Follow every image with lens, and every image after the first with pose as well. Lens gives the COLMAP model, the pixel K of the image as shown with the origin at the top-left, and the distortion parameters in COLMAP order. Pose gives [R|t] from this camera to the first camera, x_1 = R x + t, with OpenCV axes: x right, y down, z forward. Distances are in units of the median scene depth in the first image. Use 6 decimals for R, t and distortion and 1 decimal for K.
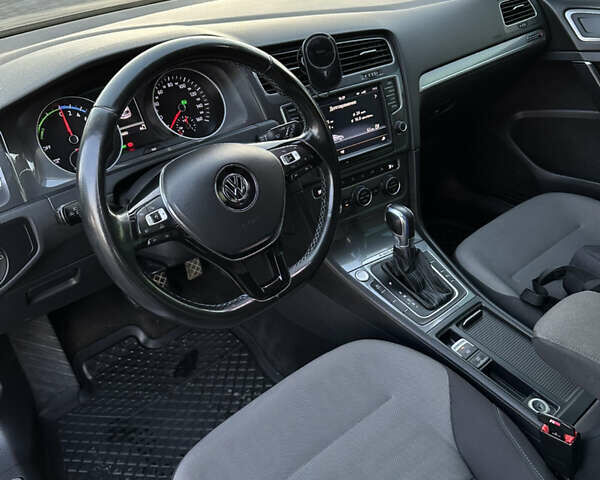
lens RADIAL K [[590.3, 0, 275.8], [0, 590.3, 241.3], [0, 0, 1]] dist [0.317166, -1.041806]
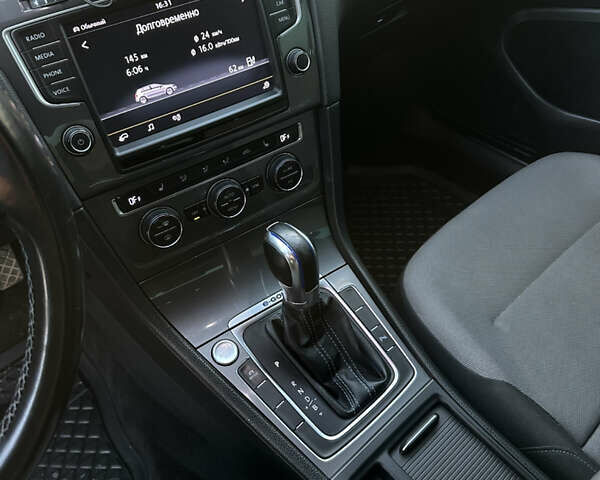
lens RADIAL K [[590.3, 0, 275.8], [0, 590.3, 241.3], [0, 0, 1]] dist [0.317166, -1.041806]
pose [[0.999843, -0.012718, 0.012331, 0.183840], [0.010061, 0.980630, 0.195613, -0.143895], [-0.014580, -0.195458, 0.980604, 0.482910]]
